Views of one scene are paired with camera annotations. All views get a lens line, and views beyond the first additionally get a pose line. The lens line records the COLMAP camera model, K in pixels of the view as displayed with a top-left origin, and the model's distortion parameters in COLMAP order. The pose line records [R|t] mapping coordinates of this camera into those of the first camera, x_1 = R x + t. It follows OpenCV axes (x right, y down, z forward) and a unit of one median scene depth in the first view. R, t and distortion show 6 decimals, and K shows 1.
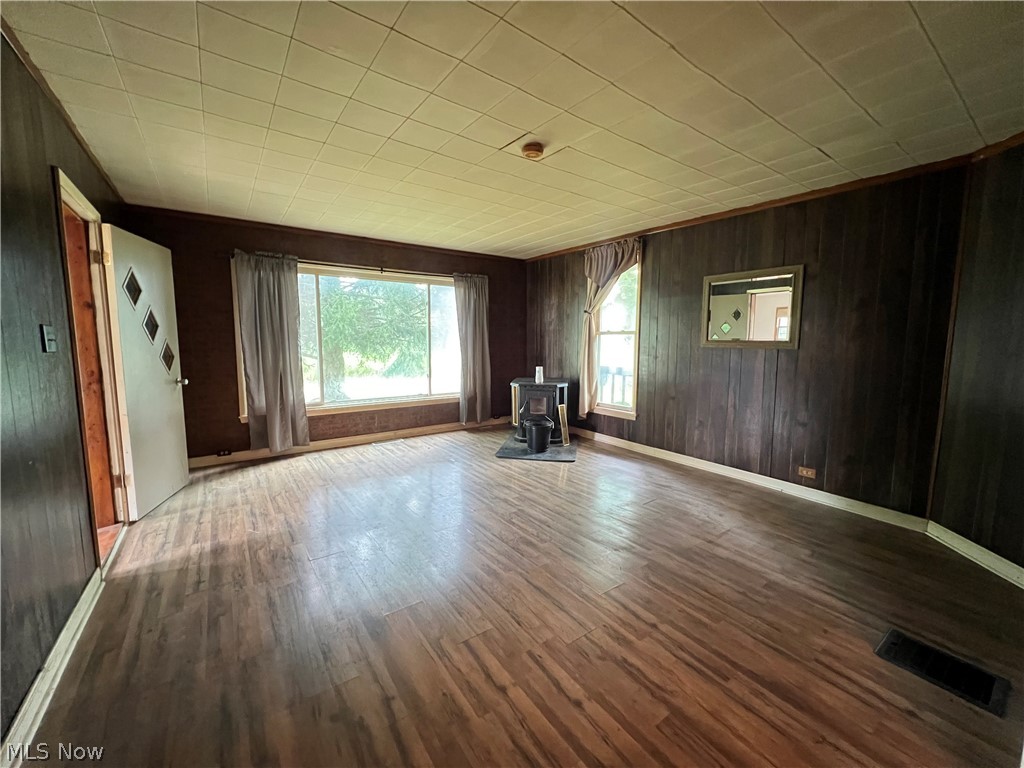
lens RADIAL K [[407.7, 0, 514.0], [0, 407.7, 381.5], [0, 0, 1]] dist [-0.001917, 0.001018]
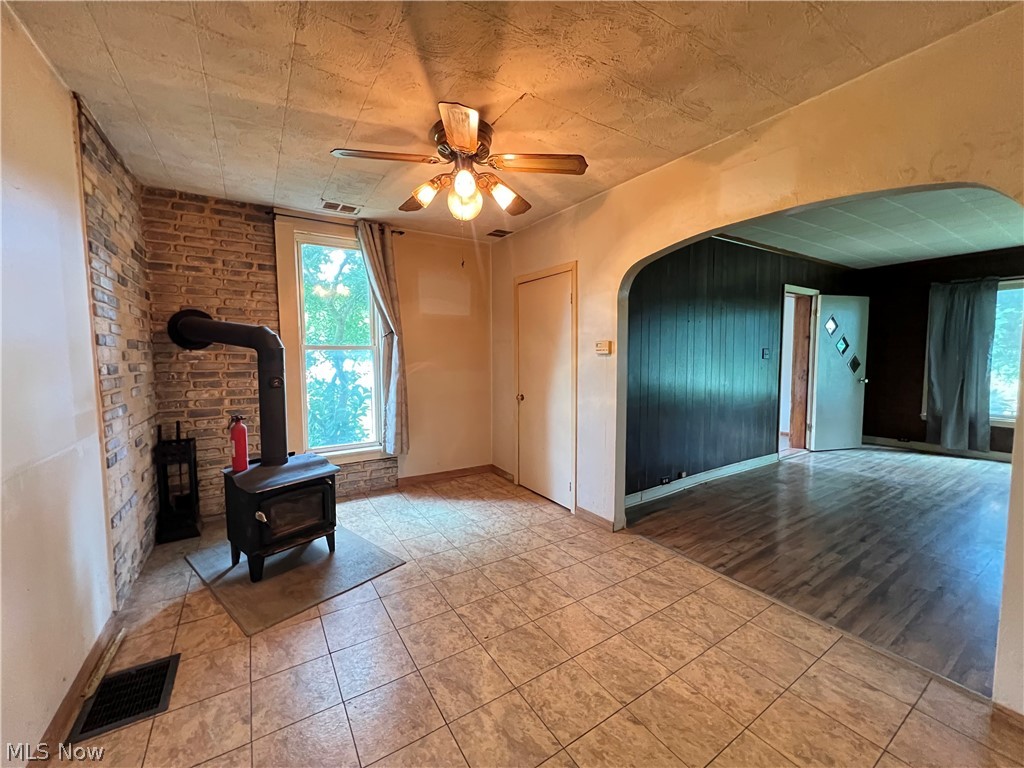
lens RADIAL K [[407.7, 0, 506.1], [0, 407.7, 383.4], [0, 0, 1]] dist [-0.001917, 0.001018]
pose [[-0.077041, 0.063869, -0.994980, 0.780803], [-0.098351, 0.992592, 0.071331, 0.032056], [0.992165, 0.103353, -0.070189, -0.224162]]
